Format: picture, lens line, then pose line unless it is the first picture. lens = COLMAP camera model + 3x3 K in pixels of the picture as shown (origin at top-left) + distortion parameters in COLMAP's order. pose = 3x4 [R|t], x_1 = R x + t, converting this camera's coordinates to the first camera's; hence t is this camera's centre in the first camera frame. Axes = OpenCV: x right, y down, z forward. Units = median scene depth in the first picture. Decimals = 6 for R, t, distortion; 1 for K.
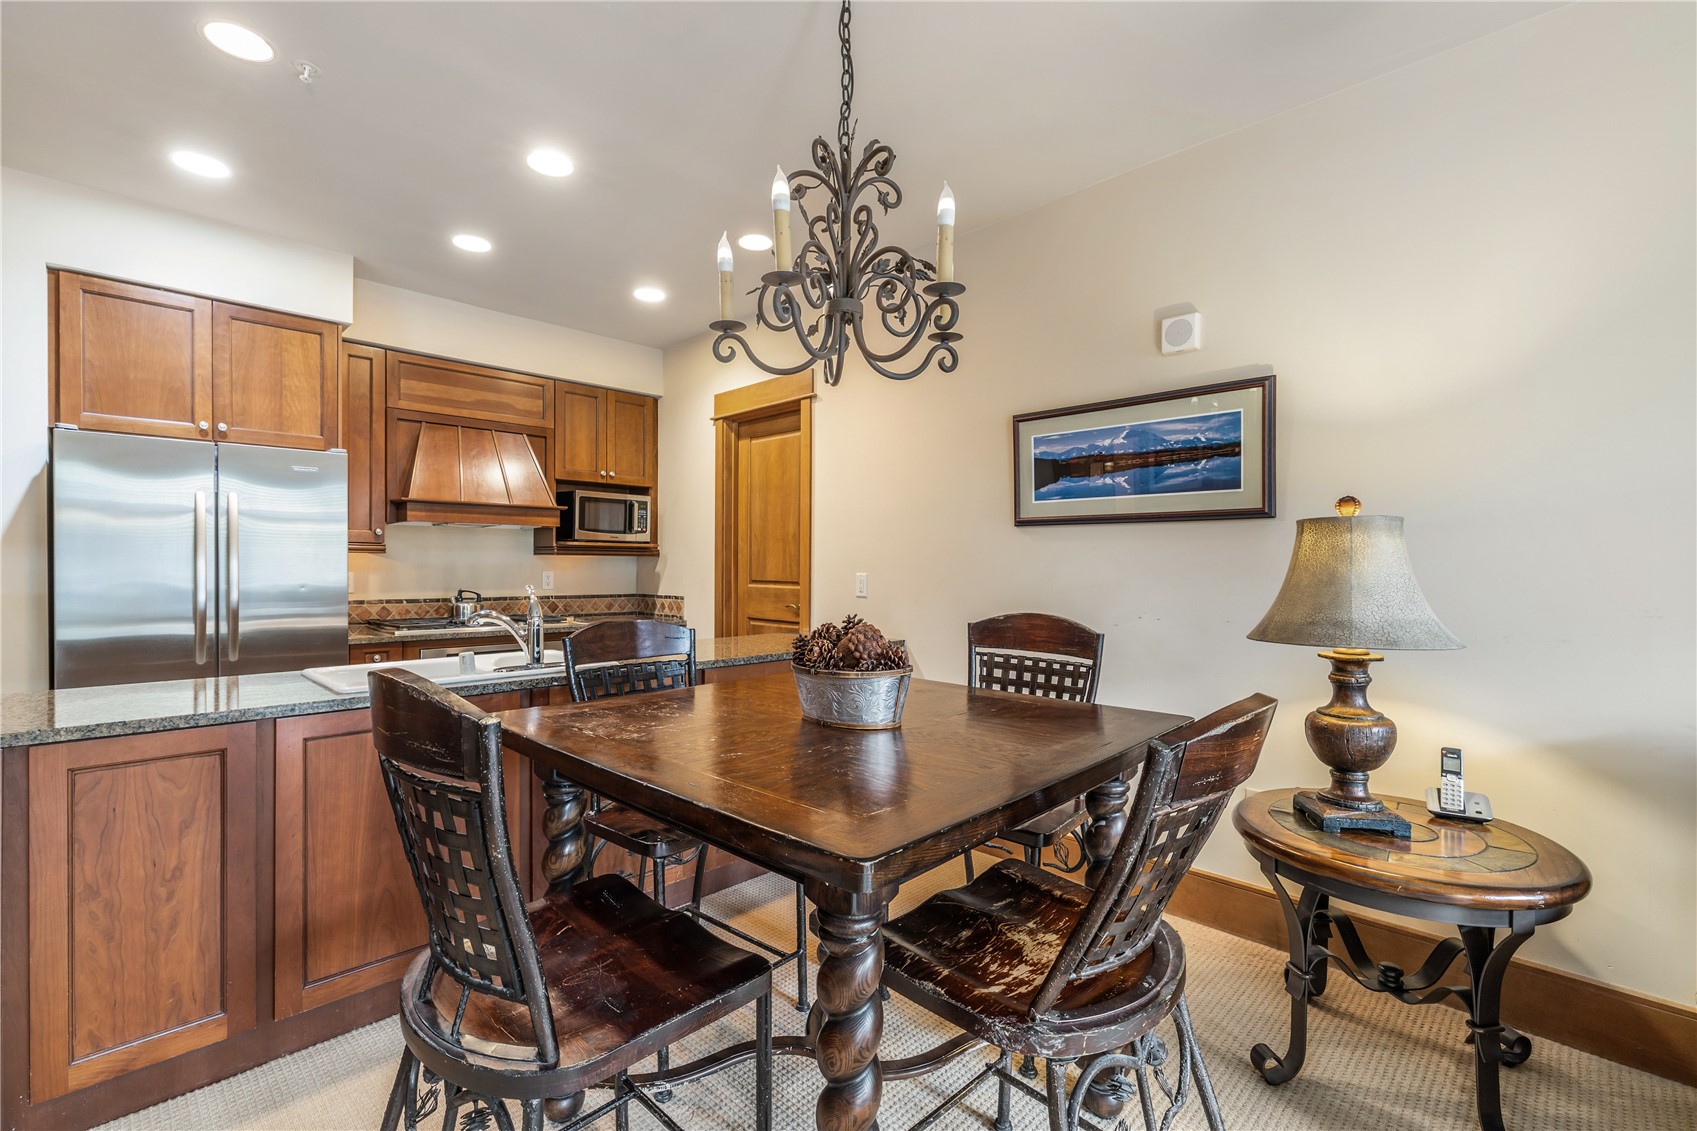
lens RADIAL K [[745.4, 0, 843.1], [0, 745.4, 568.5], [0, 0, 1]] dist [-0.003784, 0.006565]
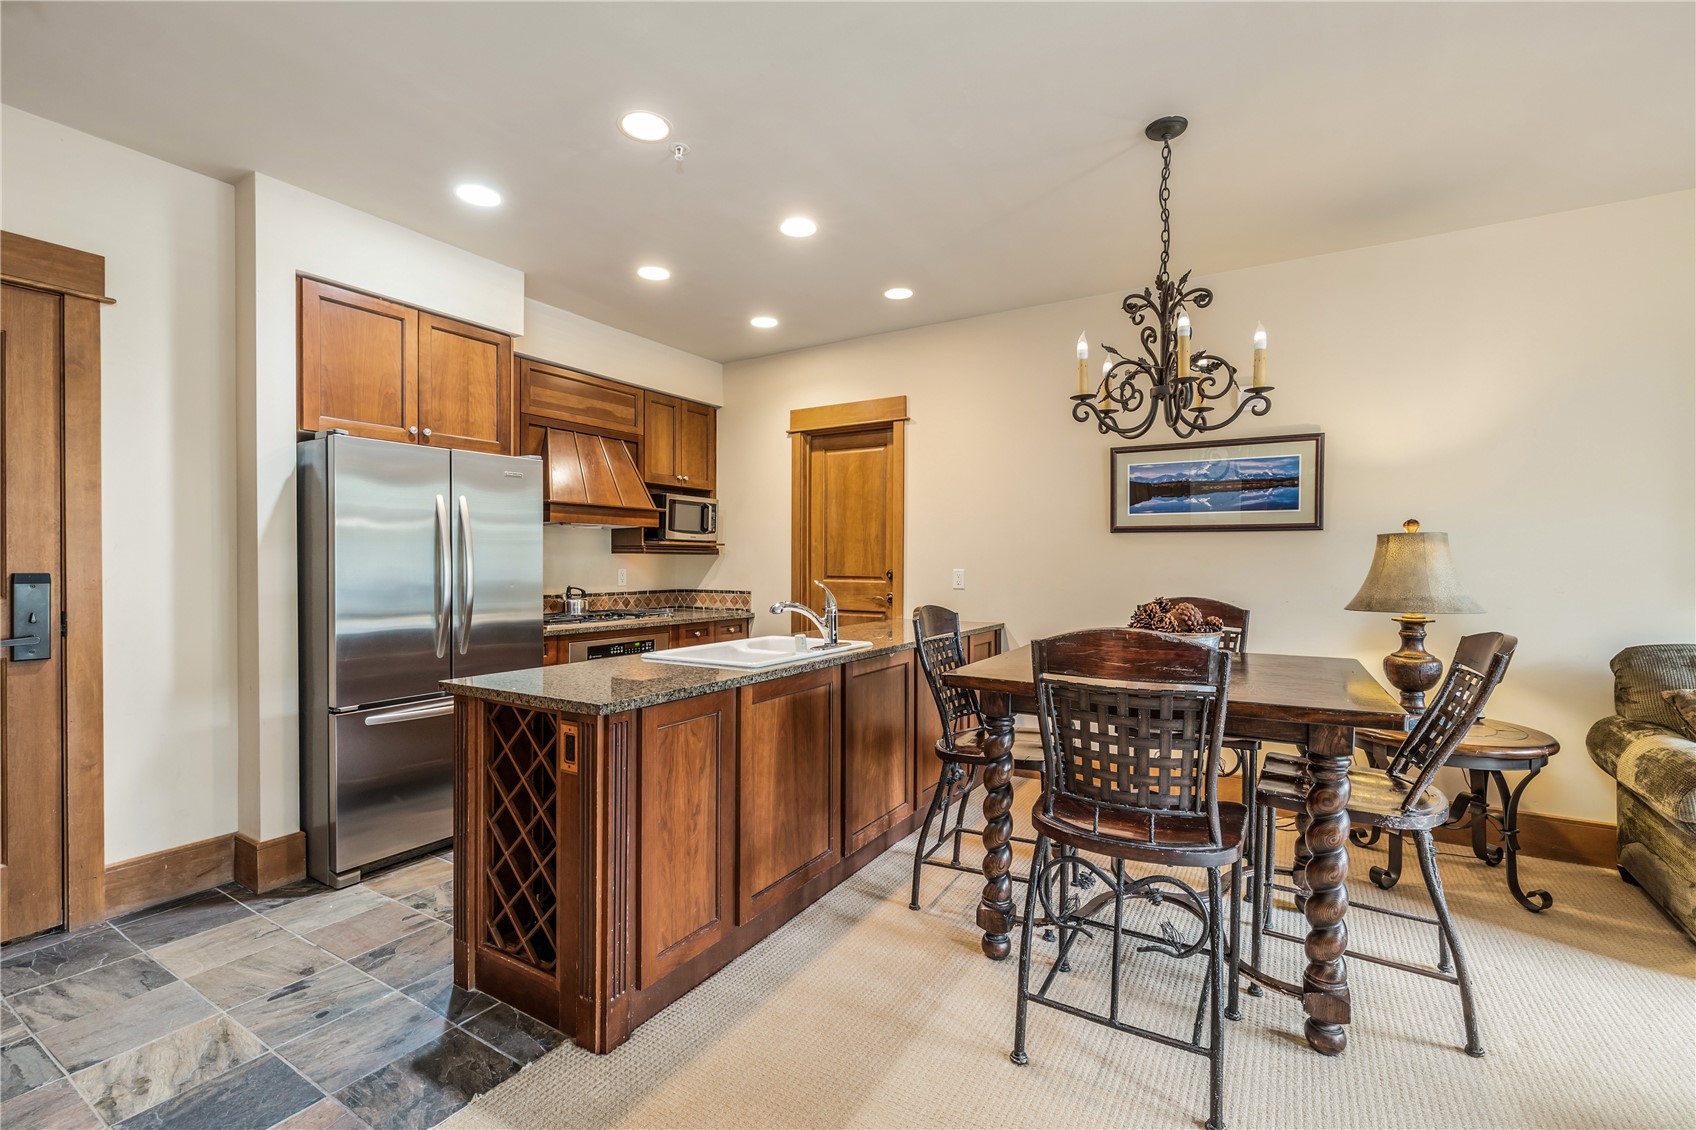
lens RADIAL K [[747.0, 0, 845.7], [0, 747.0, 565.4], [0, 0, 1]] dist [0.001335, 0.001342]
pose [[0.971323, -0.003492, 0.237737, -0.514845], [0.003115, 0.999993, 0.001962, -0.003232], [-0.237742, -0.001166, 0.971328, -0.155899]]
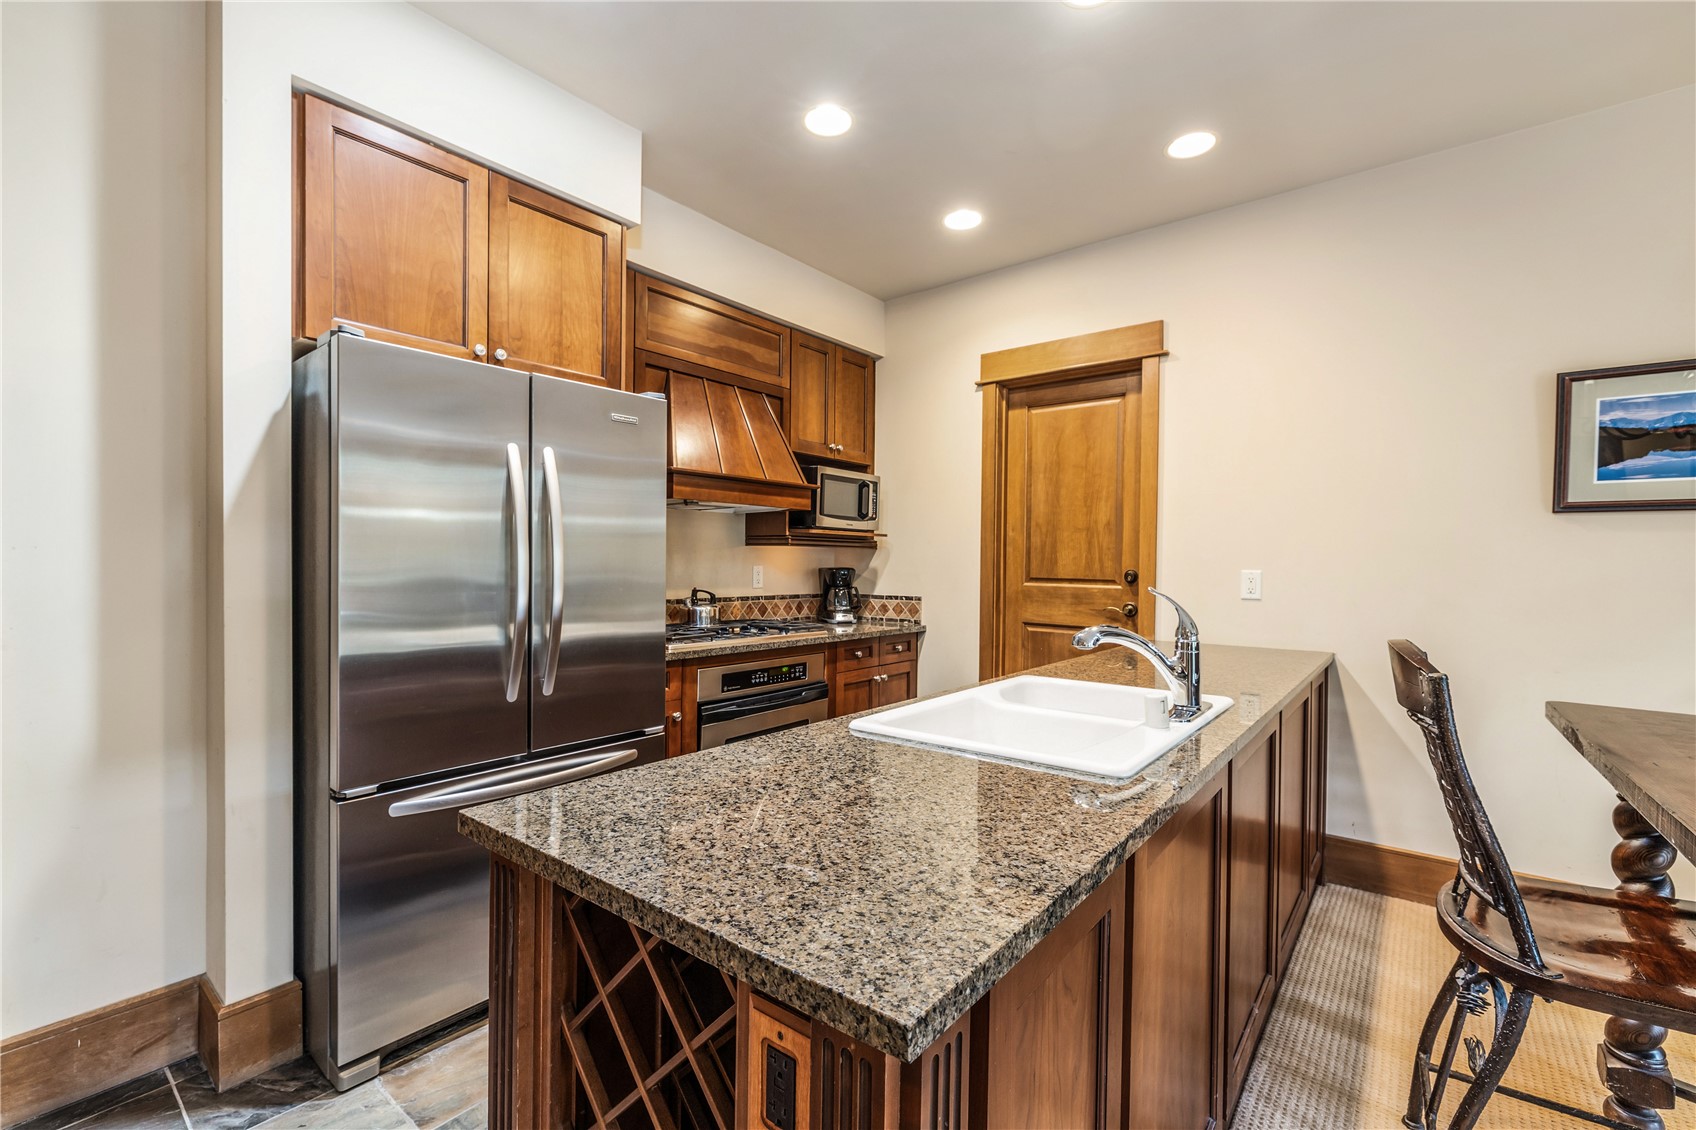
lens RADIAL K [[734.3, 0, 842.4], [0, 734.3, 567.1], [0, 0, 1]] dist [0.001714, 0.000037]
pose [[0.993867, 0.004869, 0.110478, -0.594893], [-0.005276, 0.999980, 0.003391, 0.002956], [-0.110459, -0.003953, 0.993873, 0.291057]]
